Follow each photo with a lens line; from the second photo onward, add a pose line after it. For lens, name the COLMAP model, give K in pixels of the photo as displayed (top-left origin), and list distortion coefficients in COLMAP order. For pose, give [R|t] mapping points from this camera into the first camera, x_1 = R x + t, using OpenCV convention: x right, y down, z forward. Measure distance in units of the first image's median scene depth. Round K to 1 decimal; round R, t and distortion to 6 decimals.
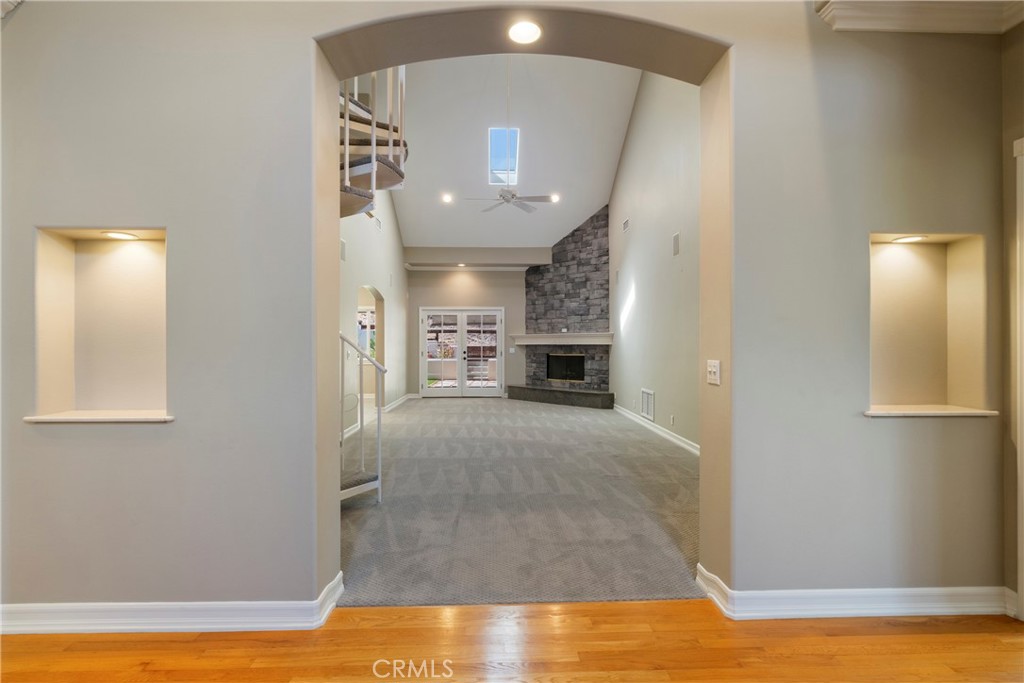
lens RADIAL K [[463.9, 0, 510.3], [0, 463.9, 342.0], [0, 0, 1]] dist [-0.001742, 0.001447]
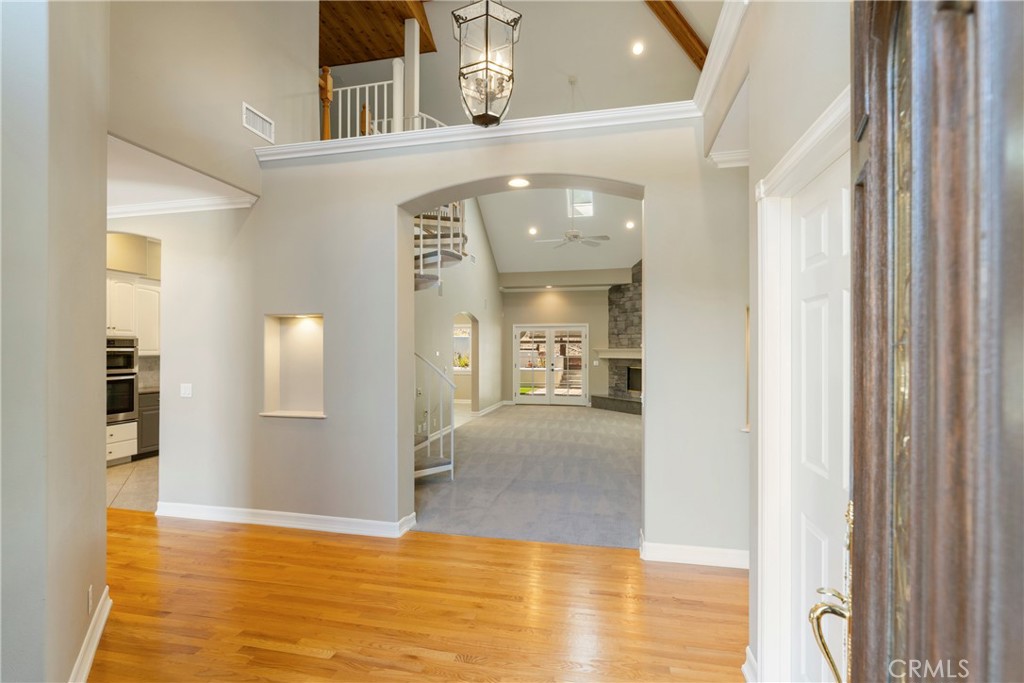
lens RADIAL K [[463.9, 0, 512.5], [0, 463.9, 345.6], [0, 0, 1]] dist [-0.001742, 0.001447]
pose [[0.971551, -0.000818, -0.236829, 0.078790], [-0.000224, 0.999990, -0.004373, -0.020281], [0.236830, 0.004302, 0.971541, -0.113749]]
